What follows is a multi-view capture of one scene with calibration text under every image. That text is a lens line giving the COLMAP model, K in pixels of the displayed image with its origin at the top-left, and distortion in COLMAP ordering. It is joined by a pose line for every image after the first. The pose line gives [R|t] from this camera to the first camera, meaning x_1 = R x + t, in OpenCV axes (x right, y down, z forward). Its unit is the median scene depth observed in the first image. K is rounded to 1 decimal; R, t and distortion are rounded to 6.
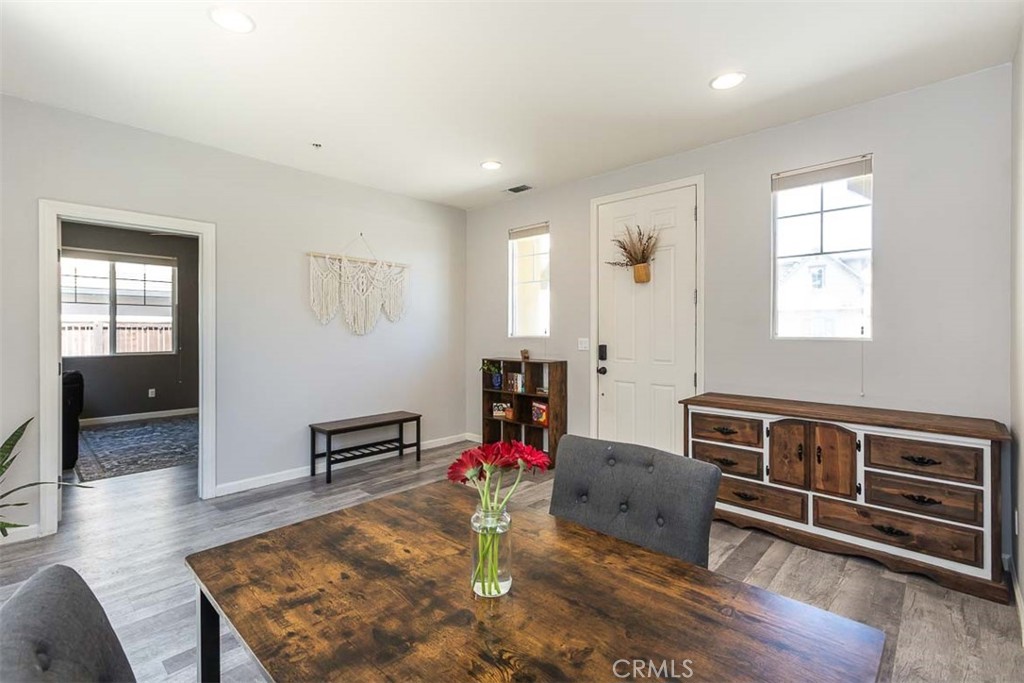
lens RADIAL K [[471.7, 0, 493.4], [0, 471.7, 329.2], [0, 0, 1]] dist [-0.002139, 0.005331]
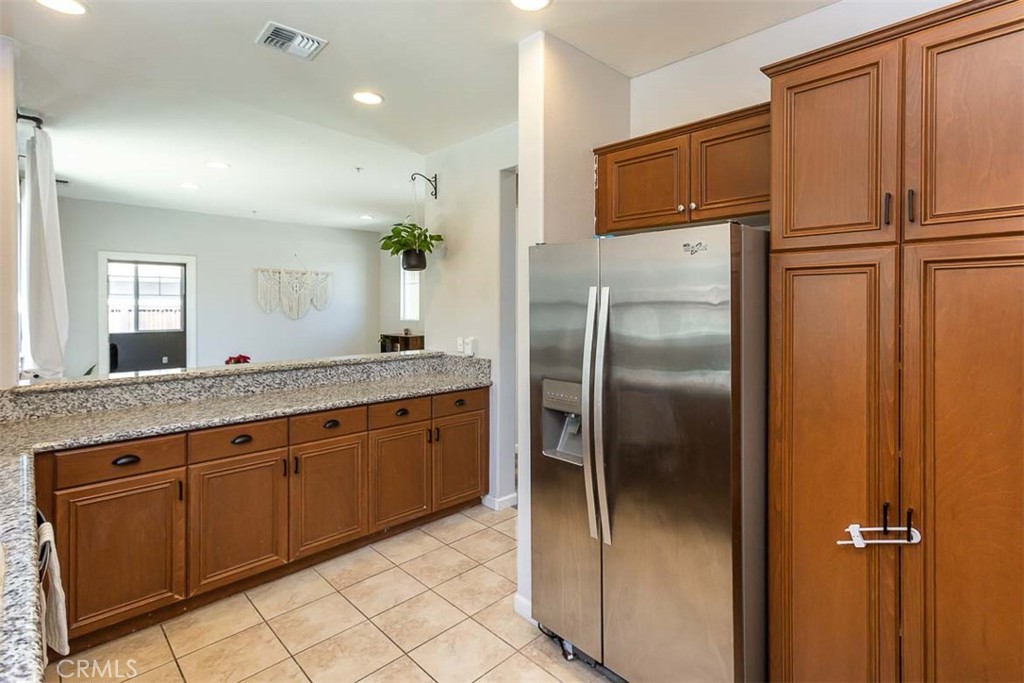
lens RADIAL K [[471.7, 0, 519.5], [0, 471.7, 305.9], [0, 0, 1]] dist [-0.002139, 0.005331]
pose [[0.999993, -0.000427, 0.003829, 0.265495], [0.000424, 1.000000, 0.000889, -0.019129], [-0.003829, -0.000887, 0.999992, -0.330740]]
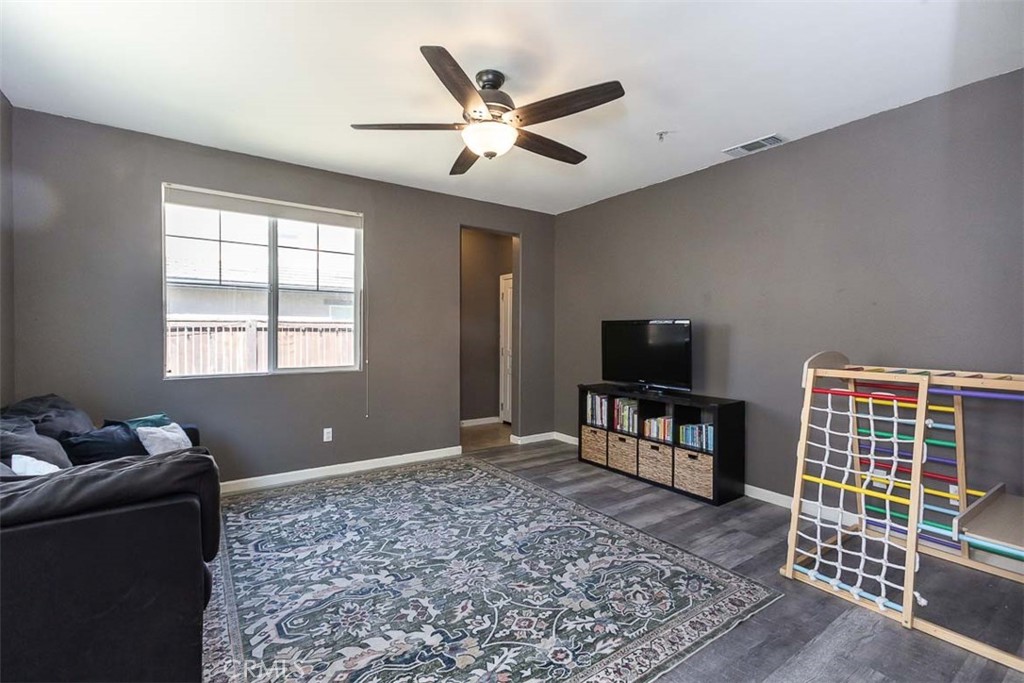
lens RADIAL K [[446.7, 0, 473.7], [0, 446.7, 330.5], [0, 0, 1]] dist [0.002183, 0.002404]
pose [[0.973238, 0.001095, -0.229798, -0.404013], [-0.001841, 0.999994, -0.003033, 0.002059], [0.229793, 0.003375, 0.973234, 0.477337]]
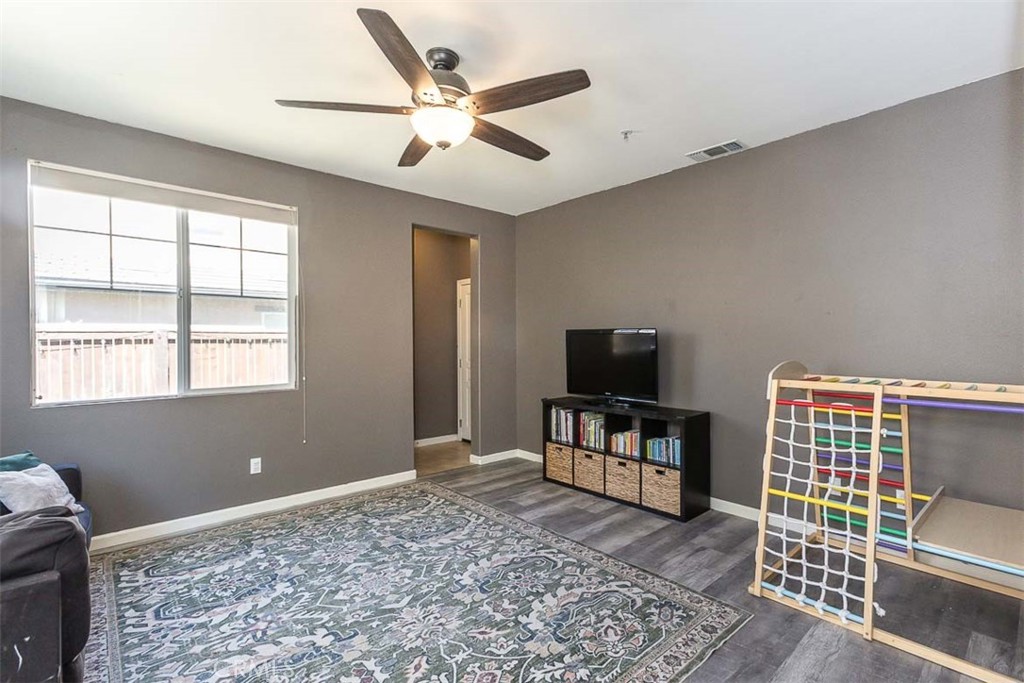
lens RADIAL K [[471.7, 0, 505.2], [0, 471.7, 337.3], [0, 0, 1]] dist [-0.002139, 0.005331]
pose [[0.997158, -0.008367, -0.074877, -0.406170], [0.008146, 0.999962, -0.003250, -0.001840], [0.074901, 0.002631, 0.997187, 0.498270]]
